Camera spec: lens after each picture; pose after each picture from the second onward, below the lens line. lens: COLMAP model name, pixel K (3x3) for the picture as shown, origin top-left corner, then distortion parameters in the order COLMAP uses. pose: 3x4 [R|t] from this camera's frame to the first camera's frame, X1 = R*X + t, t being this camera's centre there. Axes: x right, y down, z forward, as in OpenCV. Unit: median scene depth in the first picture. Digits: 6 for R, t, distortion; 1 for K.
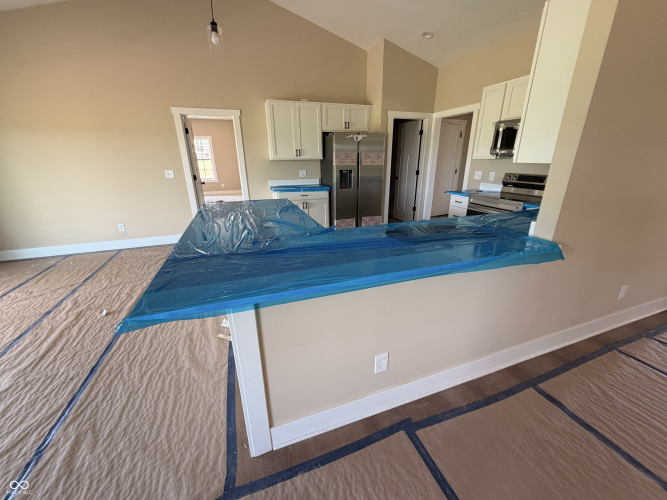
lens RADIAL K [[264.5, 0, 337.9], [0, 264.5, 249.4], [0, 0, 1]] dist [0.000719, -0.000015]
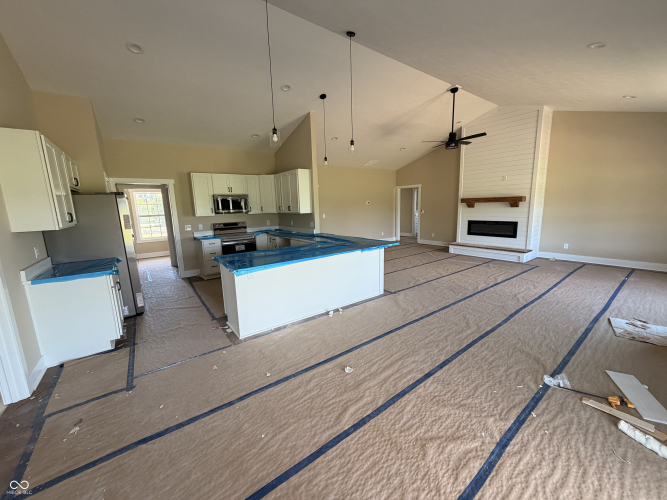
lens RADIAL K [[266.6, 0, 333.5], [0, 266.6, 250.0], [0, 0, 1]] dist [-0.000791, -0.000074]
pose [[-0.282008, -0.144707, 0.948436, -0.977698], [0.353184, 0.903481, 0.242864, -0.229316], [-0.892039, 0.403462, -0.203681, 0.604818]]
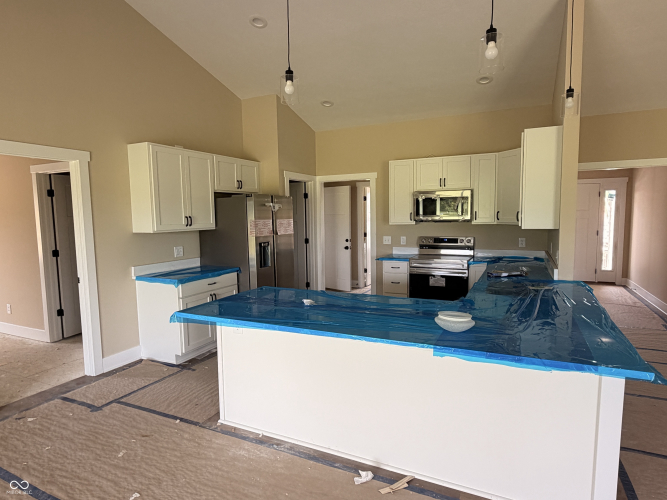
lens RADIAL K [[392.2, 0, 333.5], [0, 392.2, 250.0], [0, 0, 1]] dist [-0.003781, -0.000095]
pose [[0.713388, -0.068117, 0.697451, -0.583864], [0.242068, 0.957953, -0.154040, -0.065273], [-0.657633, 0.278721, 0.699881, 0.118738]]
